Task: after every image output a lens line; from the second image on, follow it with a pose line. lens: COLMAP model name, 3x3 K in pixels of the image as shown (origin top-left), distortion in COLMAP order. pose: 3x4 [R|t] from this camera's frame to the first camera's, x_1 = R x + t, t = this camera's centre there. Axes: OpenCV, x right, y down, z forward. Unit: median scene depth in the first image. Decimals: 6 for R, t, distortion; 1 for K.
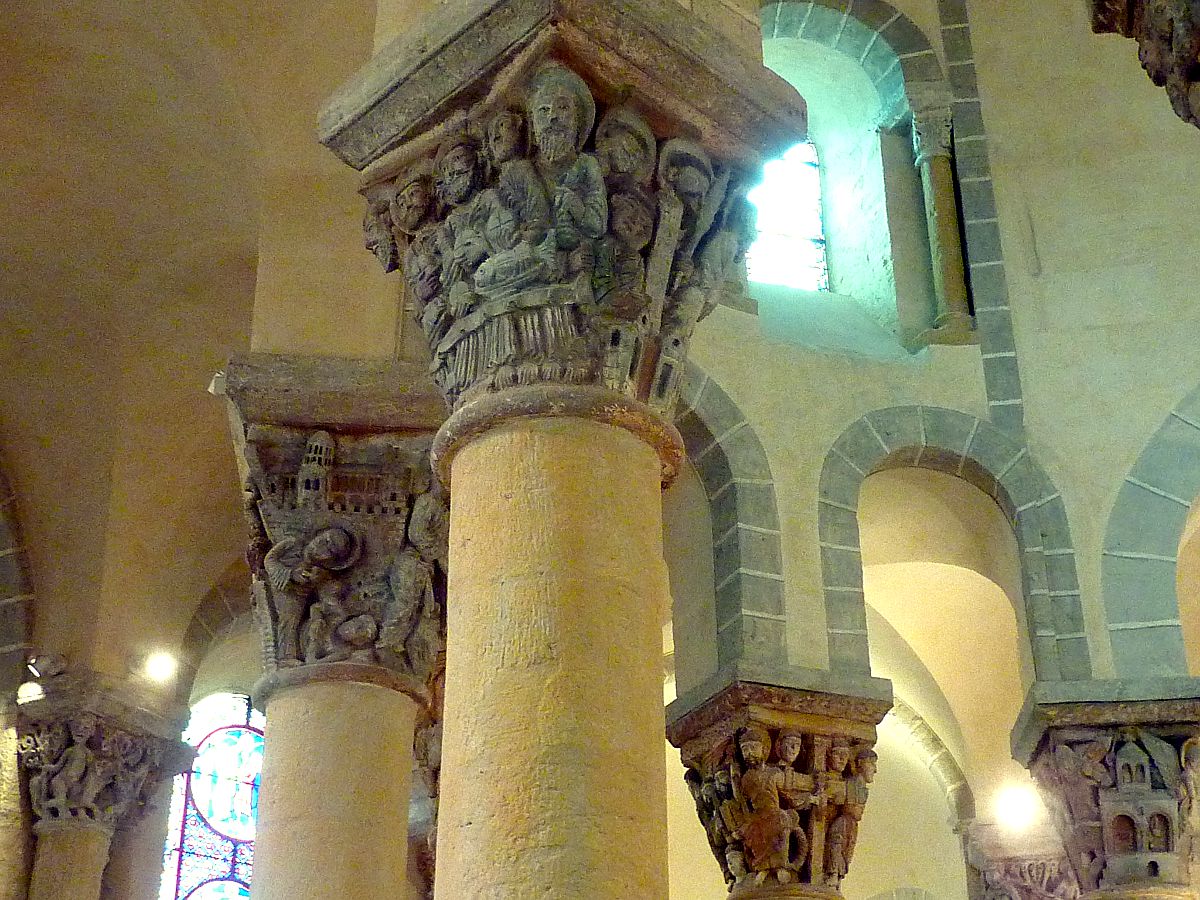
lens RADIAL K [[1594.6, 0, 600.0], [0, 1594.6, 450.0], [0, 0, 1]] dist [0.100726, -0.458239]
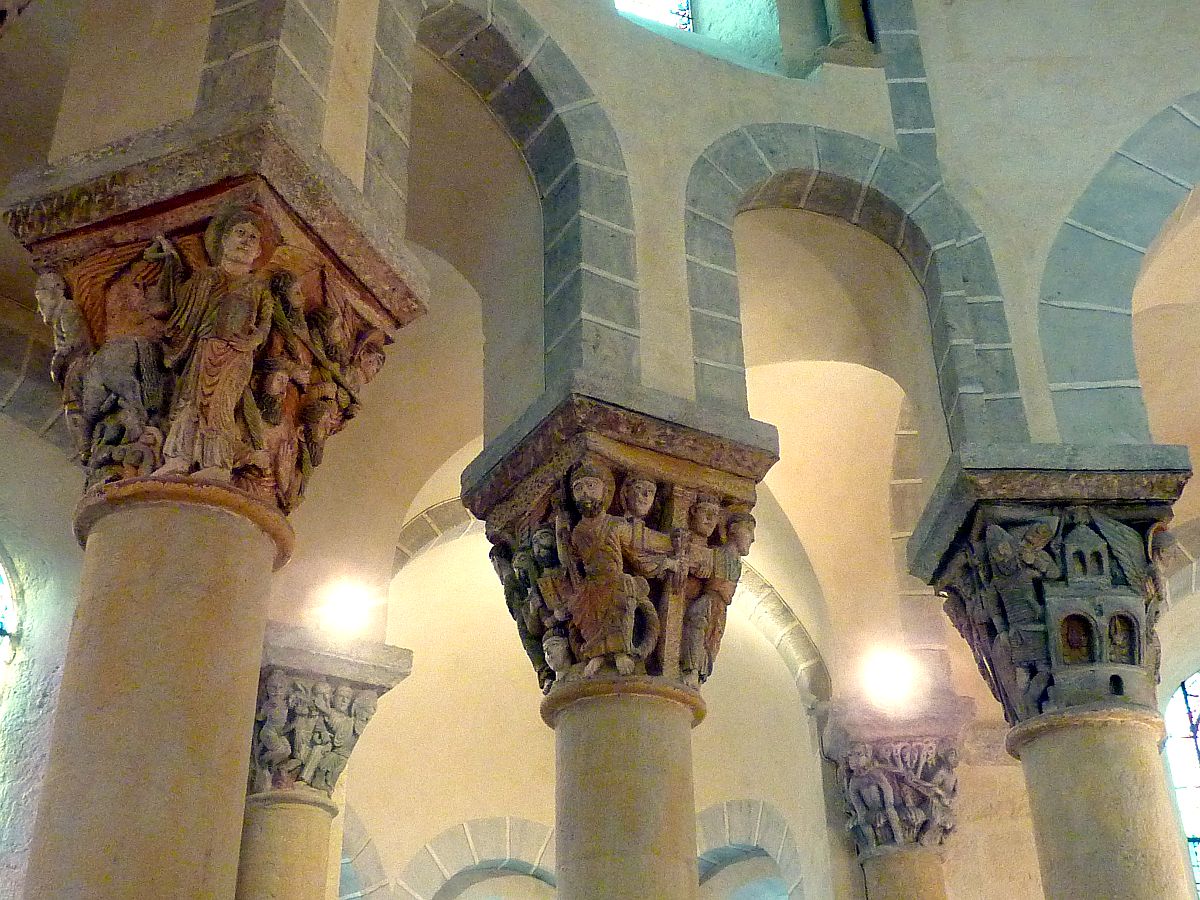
lens RADIAL K [[1448.3, 0, 600.0], [0, 1448.3, 450.0], [0, 0, 1]] dist [0.072664, -0.440297]
pose [[0.991296, 0.052701, 0.120640, 0.021014], [-0.046659, 0.997537, -0.052366, 0.193809], [-0.123103, 0.046282, 0.991314, 0.347730]]
